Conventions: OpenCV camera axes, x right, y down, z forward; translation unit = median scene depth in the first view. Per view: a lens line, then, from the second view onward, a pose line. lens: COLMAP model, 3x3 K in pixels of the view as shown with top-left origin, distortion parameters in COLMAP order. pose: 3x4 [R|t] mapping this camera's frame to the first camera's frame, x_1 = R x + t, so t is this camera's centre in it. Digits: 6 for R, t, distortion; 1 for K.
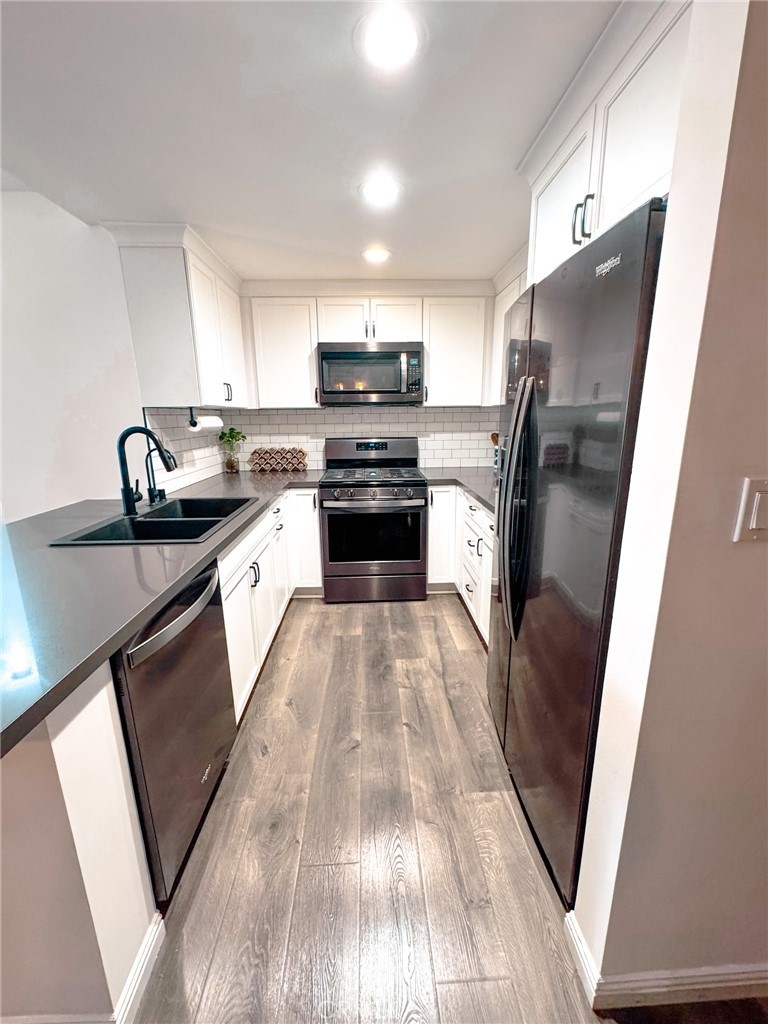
lens RADIAL K [[408.7, 0, 386.8], [0, 408.7, 510.6], [0, 0, 1]] dist [-0.003823, -0.000037]
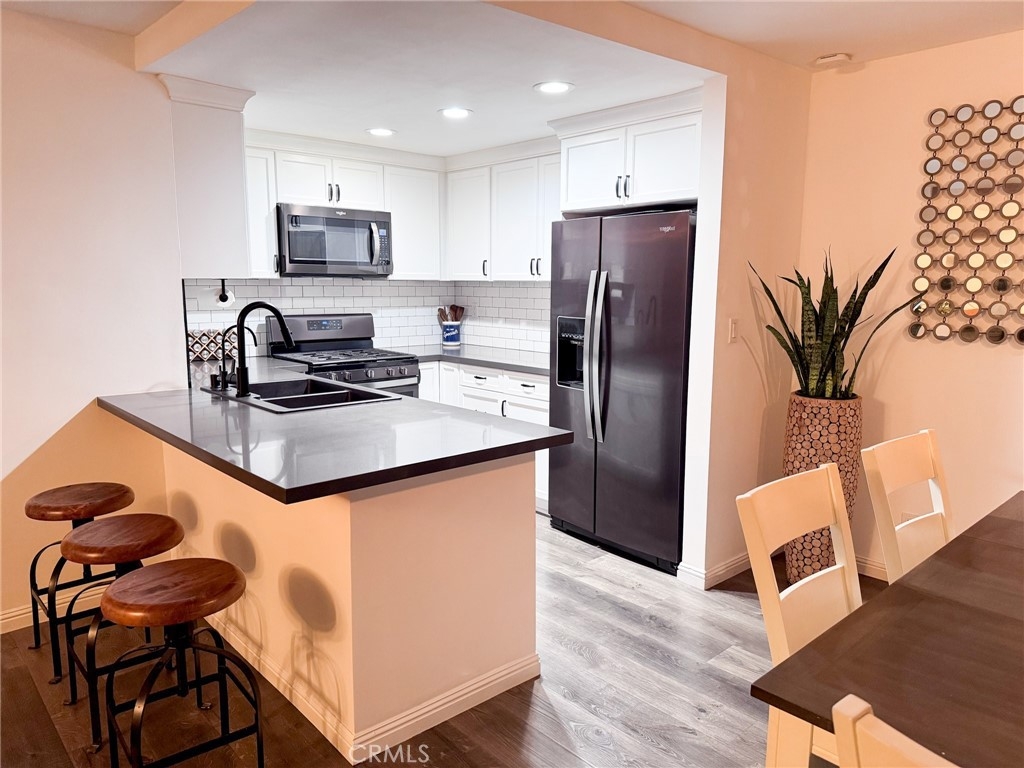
lens RADIAL K [[718.0, 0, 511.3], [0, 718.0, 385.2], [0, 0, 1]] dist [0.013517, 0.000227]
pose [[0.771659, -0.075688, 0.631516, -0.771385], [0.130860, 0.990545, -0.041181, 0.085801], [-0.622429, 0.114418, 0.774268, -0.409146]]
